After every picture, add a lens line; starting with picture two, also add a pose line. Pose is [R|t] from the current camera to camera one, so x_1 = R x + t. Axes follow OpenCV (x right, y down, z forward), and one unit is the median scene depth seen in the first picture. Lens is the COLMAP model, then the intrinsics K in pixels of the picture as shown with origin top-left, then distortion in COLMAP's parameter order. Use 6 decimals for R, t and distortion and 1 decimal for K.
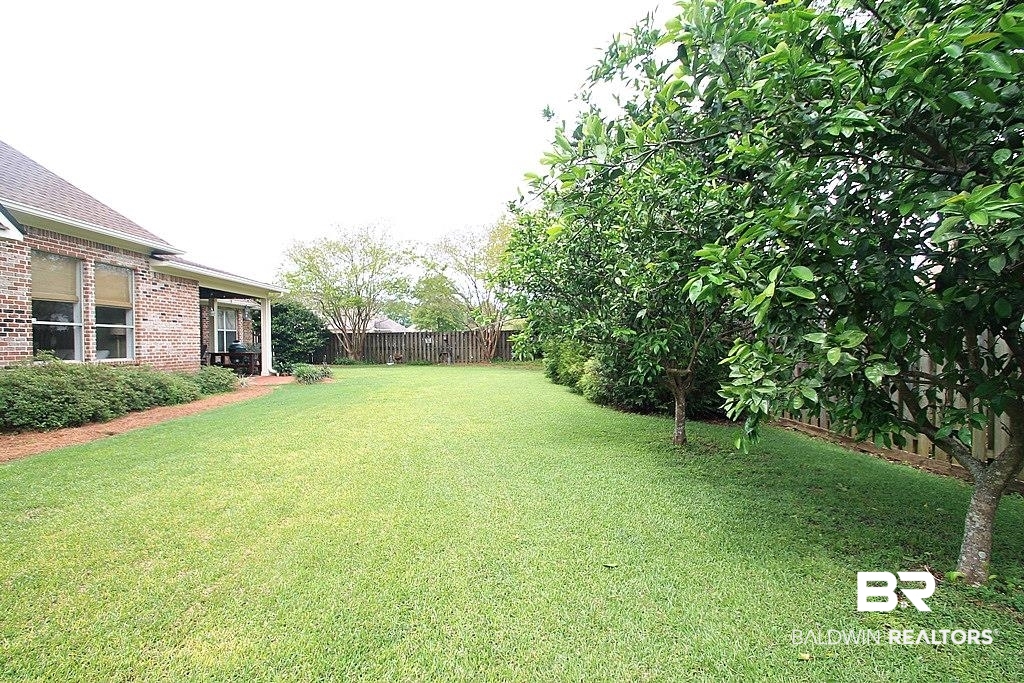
lens RADIAL K [[479.5, 0, 512.1], [0, 479.5, 343.7], [0, 0, 1]] dist [0.005017, -0.001132]
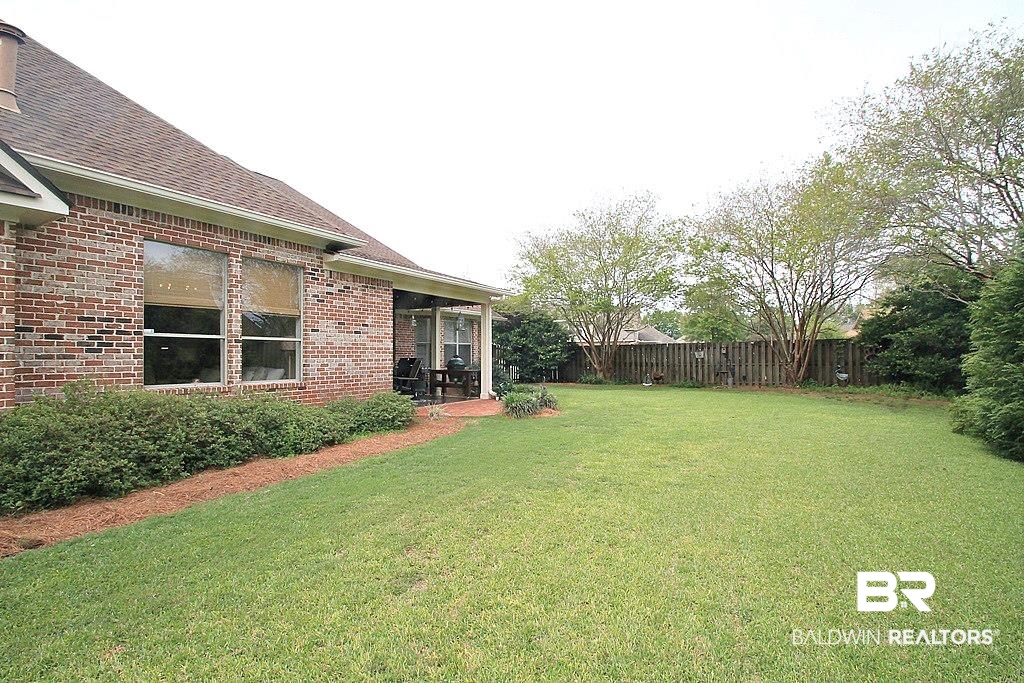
lens RADIAL K [[479.5, 0, 504.8], [0, 479.5, 357.2], [0, 0, 1]] dist [0.005017, -0.001132]
pose [[0.846506, 0.002206, -0.532375, -0.075318], [-0.001381, 0.999997, 0.001948, -0.007514], [0.532378, -0.000914, 0.846506, 0.461105]]
